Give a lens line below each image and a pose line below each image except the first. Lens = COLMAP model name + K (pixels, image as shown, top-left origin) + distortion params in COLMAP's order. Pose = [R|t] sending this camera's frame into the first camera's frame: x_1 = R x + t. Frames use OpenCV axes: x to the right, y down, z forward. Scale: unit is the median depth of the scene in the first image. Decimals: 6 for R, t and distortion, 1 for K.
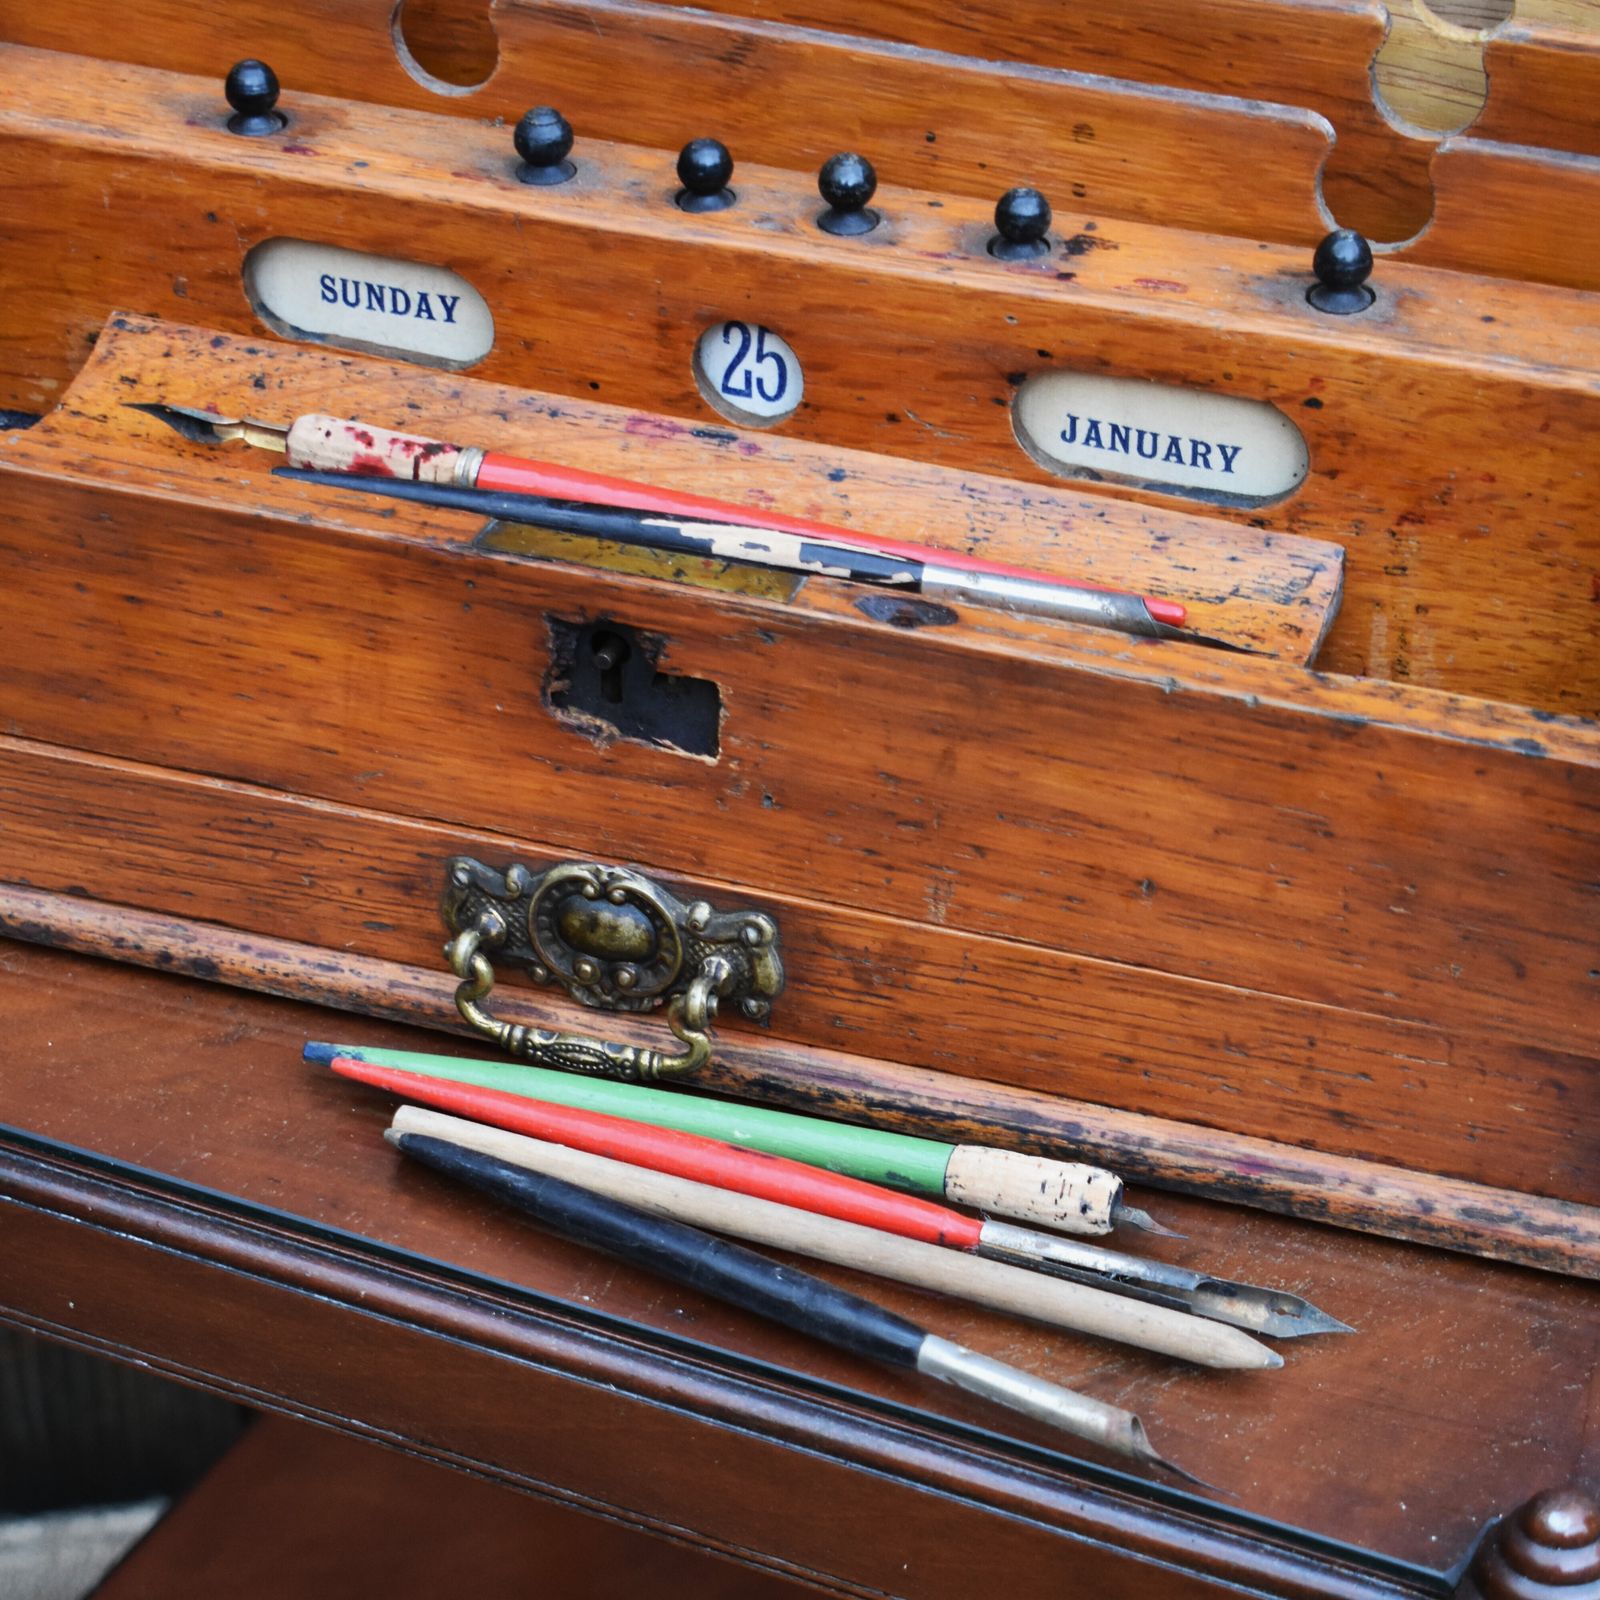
lens RADIAL K [[4578.5, 0, 805.3], [0, 4578.5, 1127.0], [0, 0, 1]] dist [0.005804, 0.149690]
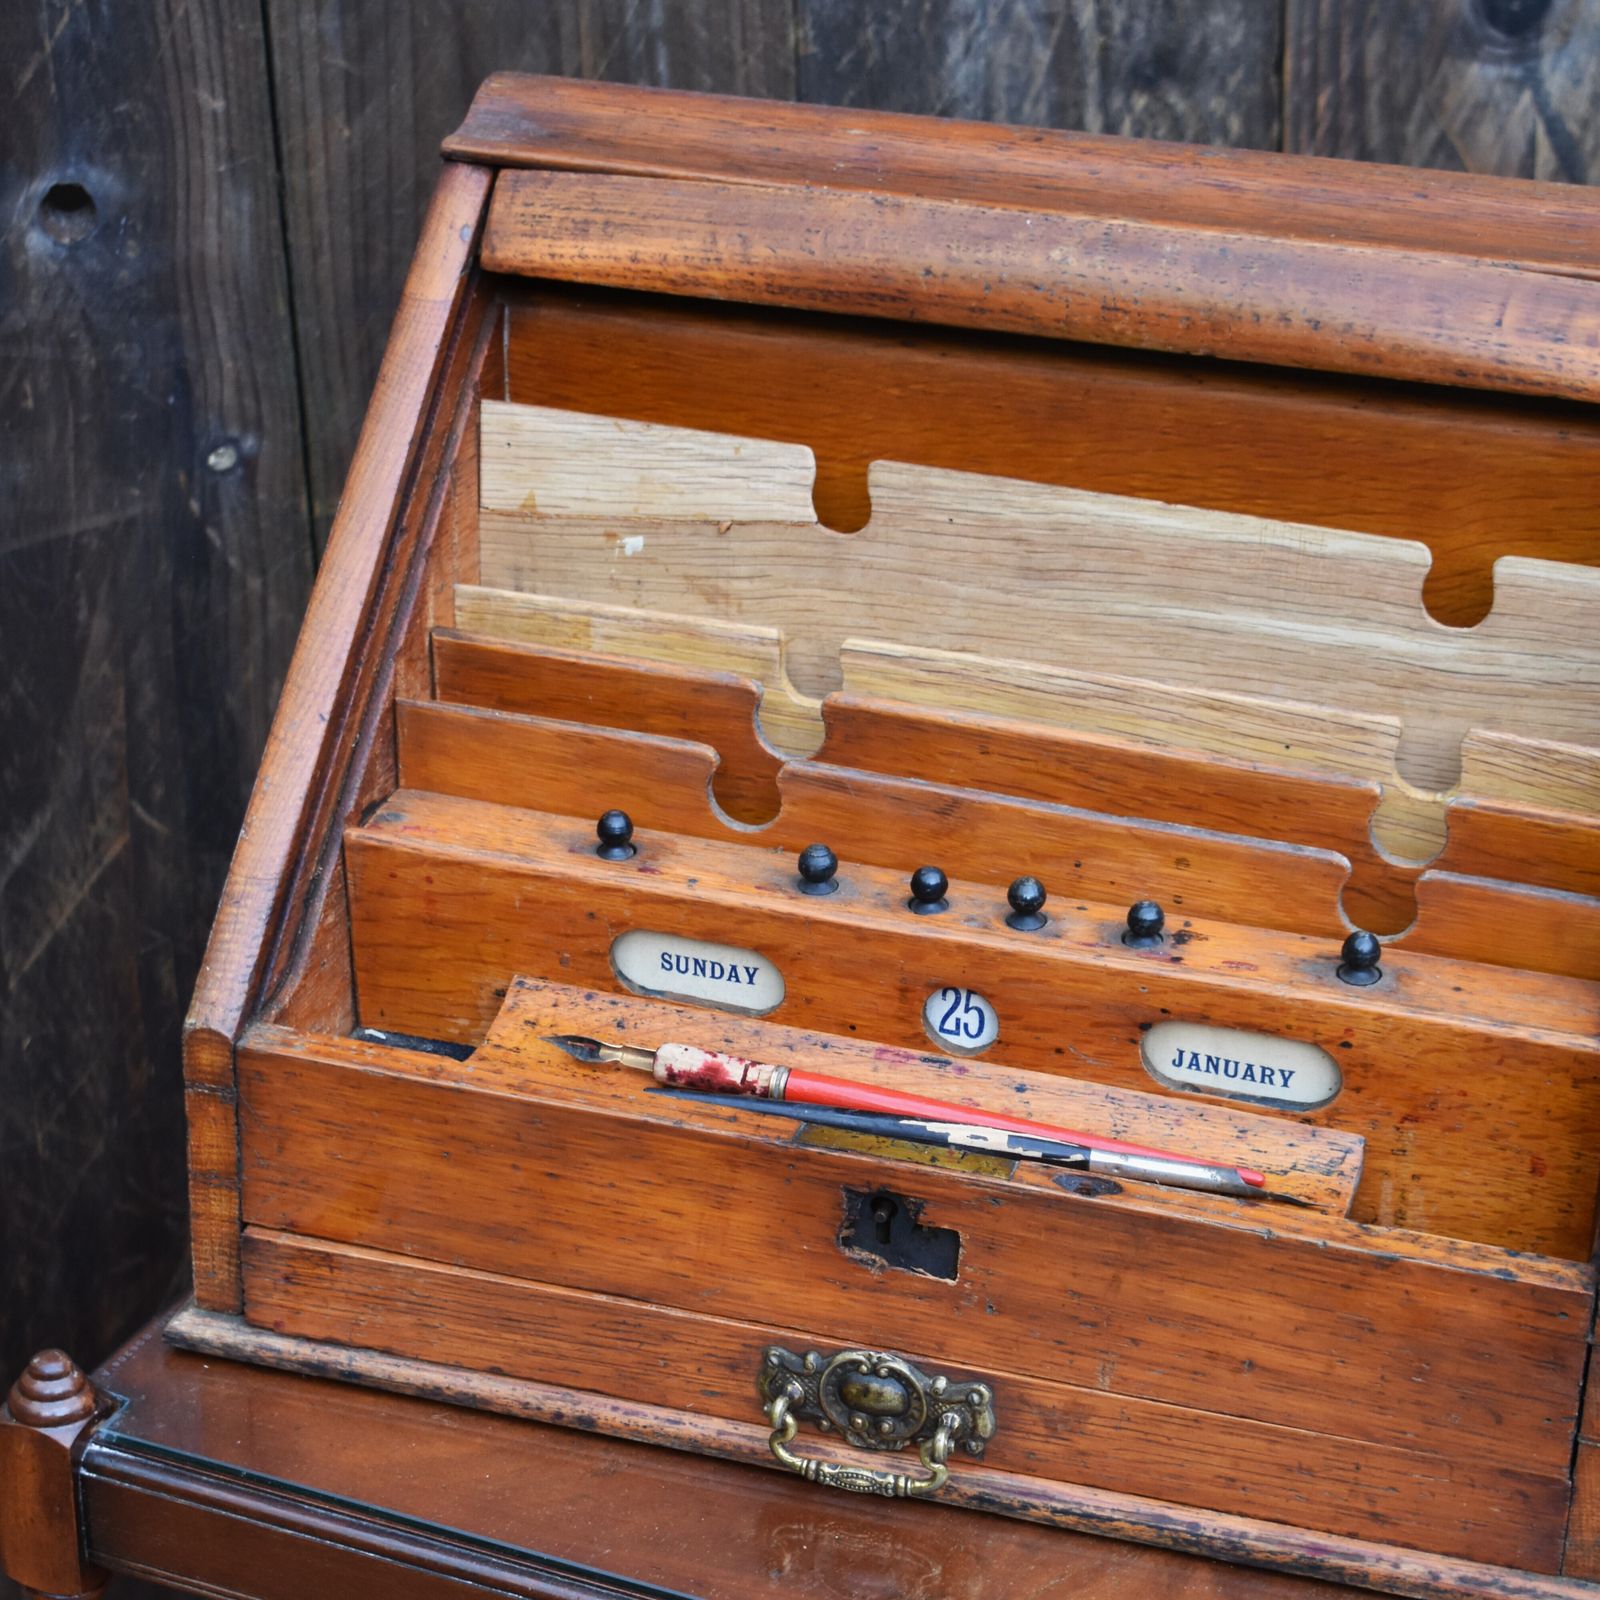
lens RADIAL K [[4020.4, 0, 835.2], [0, 4020.4, 1070.9], [0, 0, 1]] dist [0.017855, -0.310082]
pose [[0.998348, -0.005961, 0.057155, -0.130845], [0.012124, 0.994066, -0.108098, -0.006921], [-0.056172, 0.108612, 0.992496, -0.305358]]
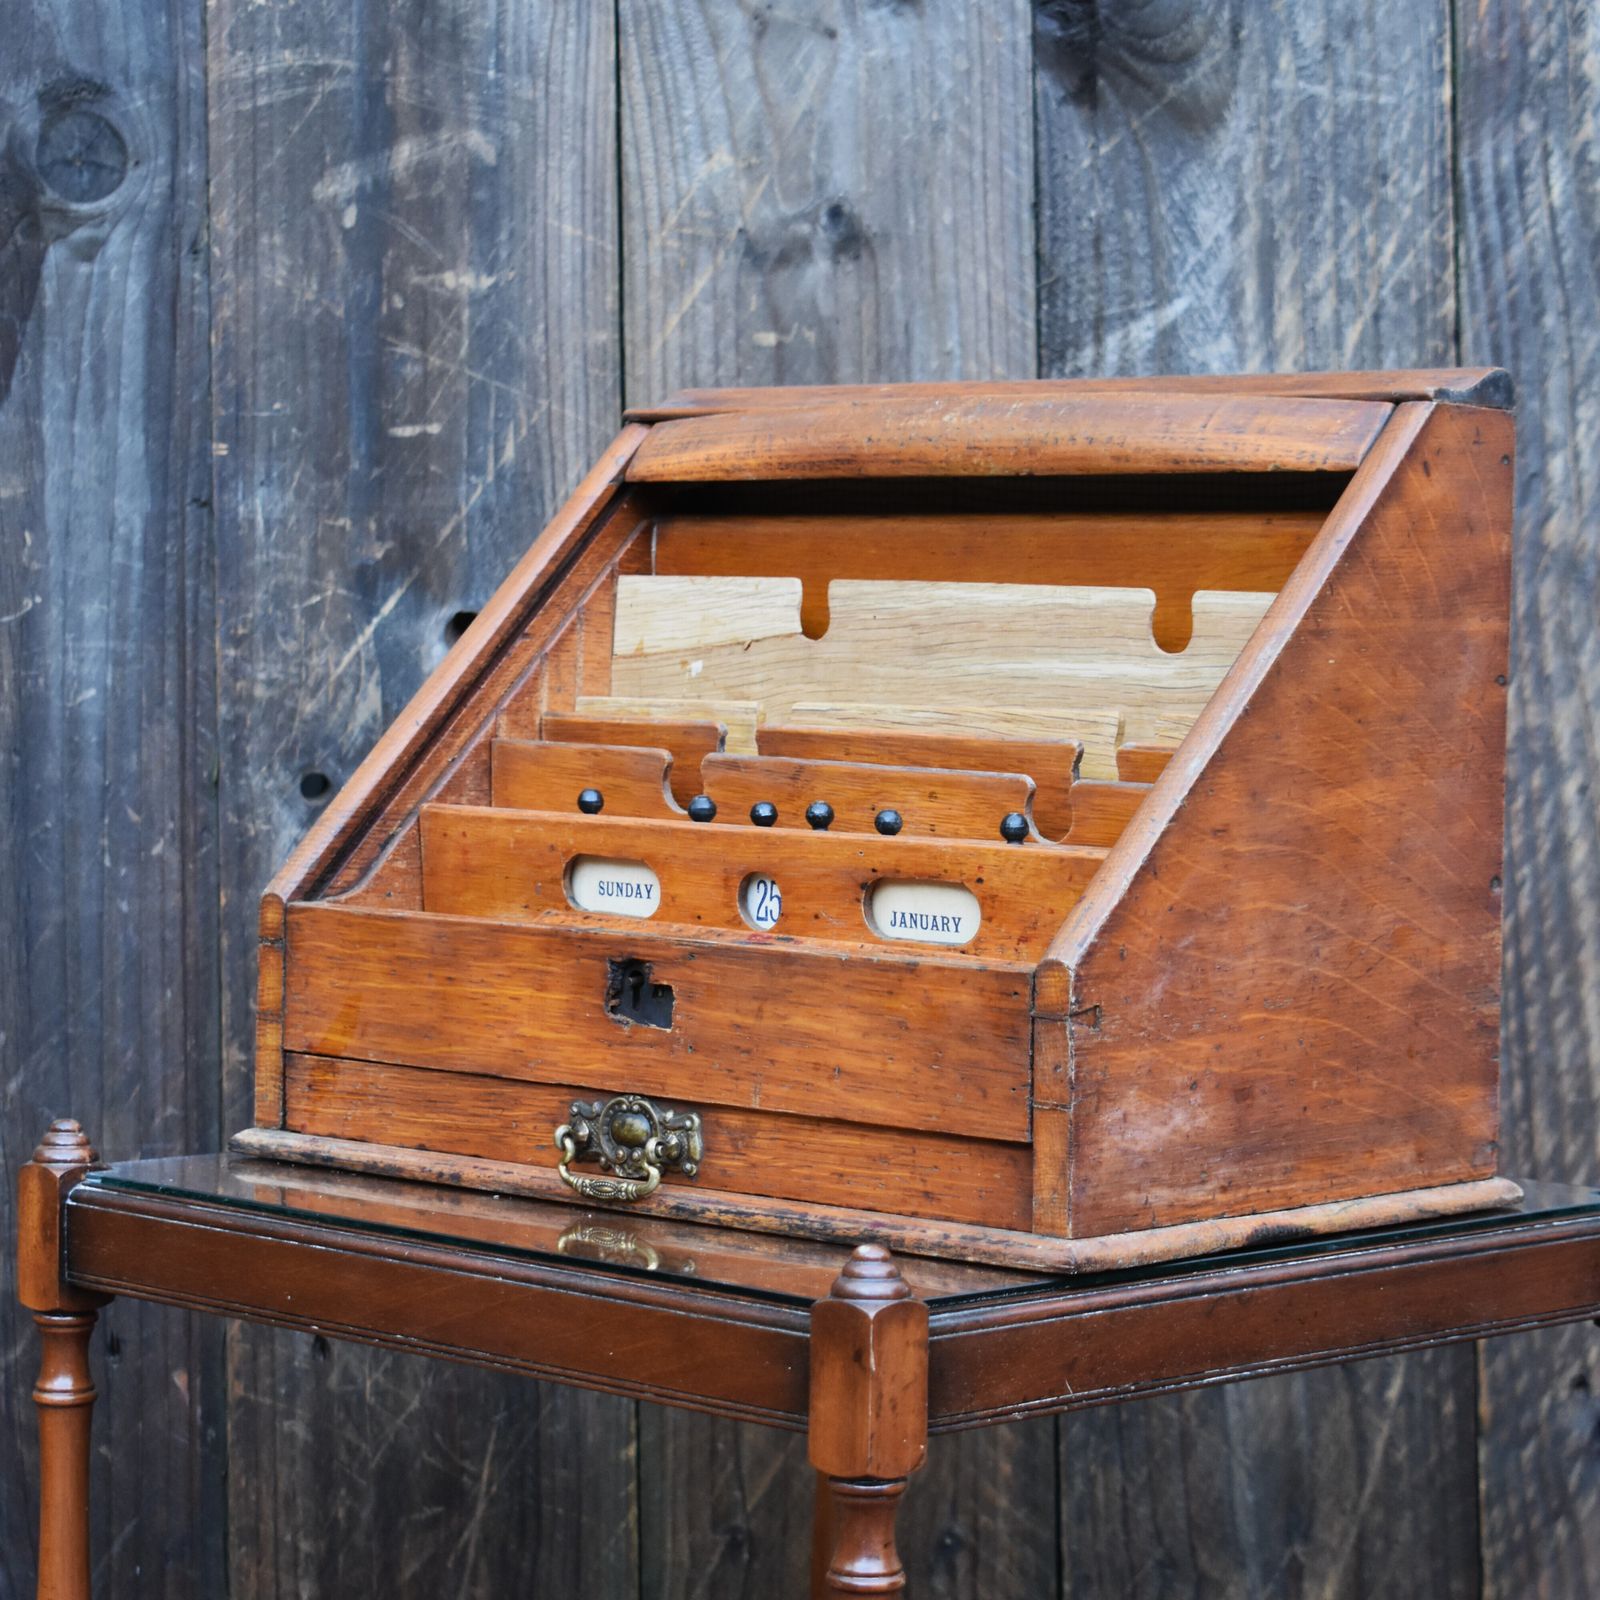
lens RADIAL K [[4565.0, 0, 831.9], [0, 4565.0, 900.8], [0, 0, 1]] dist [0.029939, 0.024556]
pose [[0.928990, 0.035027, -0.368444, 0.765538], [-0.222470, 0.848437, -0.480273, 0.800770], [0.295779, 0.528136, 0.795982, -0.589444]]
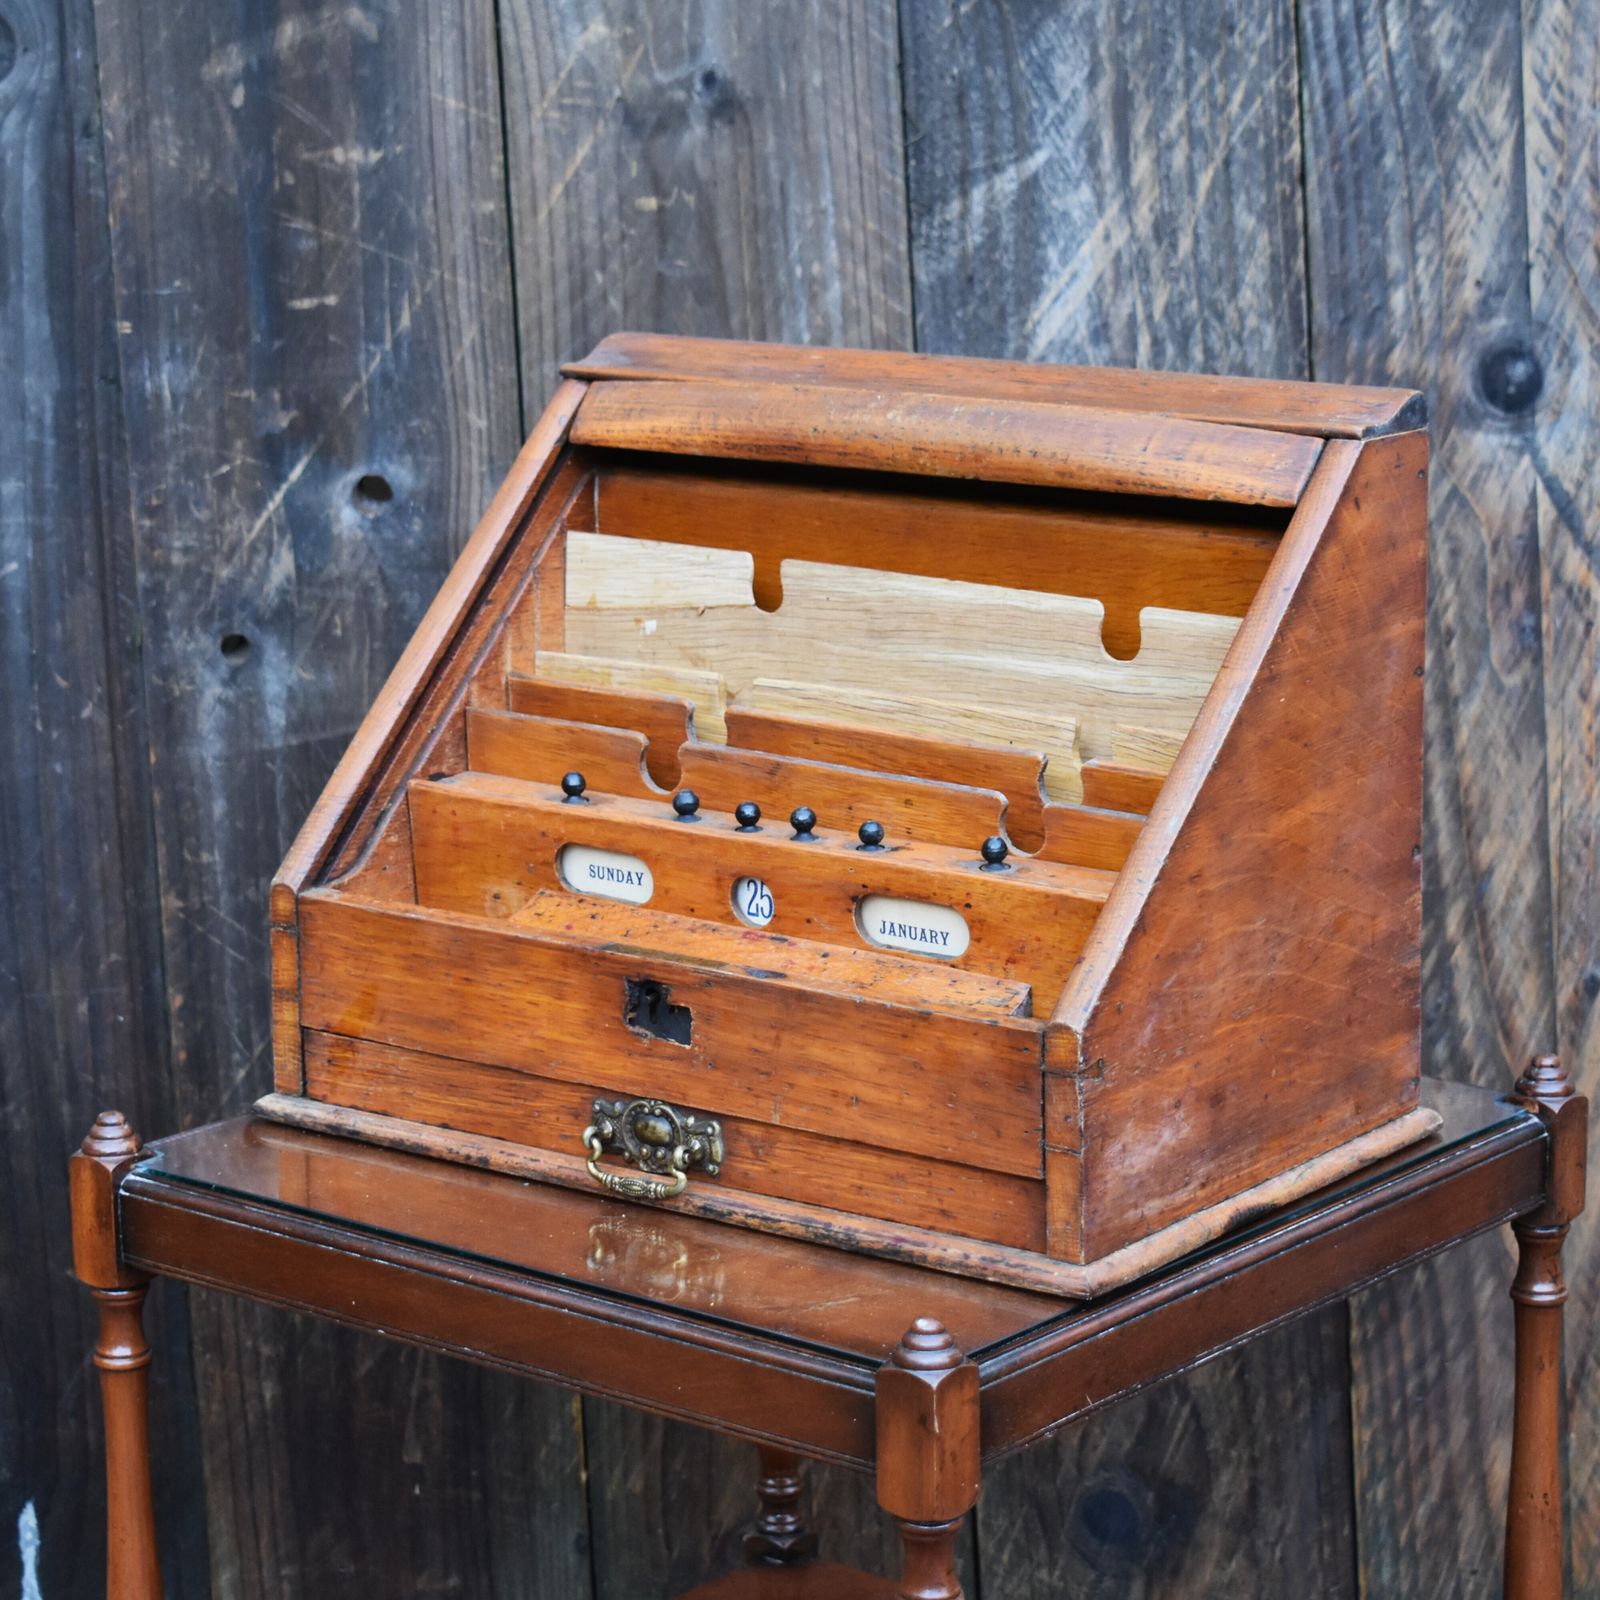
lens RADIAL K [[4690.7, 0, 800.0], [0, 4690.7, 800.0], [0, 0, 1]] dist [0.023013, 0.172848]
pose [[0.958072, 0.044530, -0.283045, 0.651929], [-0.149007, 0.921195, -0.359440, 0.602124], [0.244734, 0.386545, 0.889206, -1.020543]]
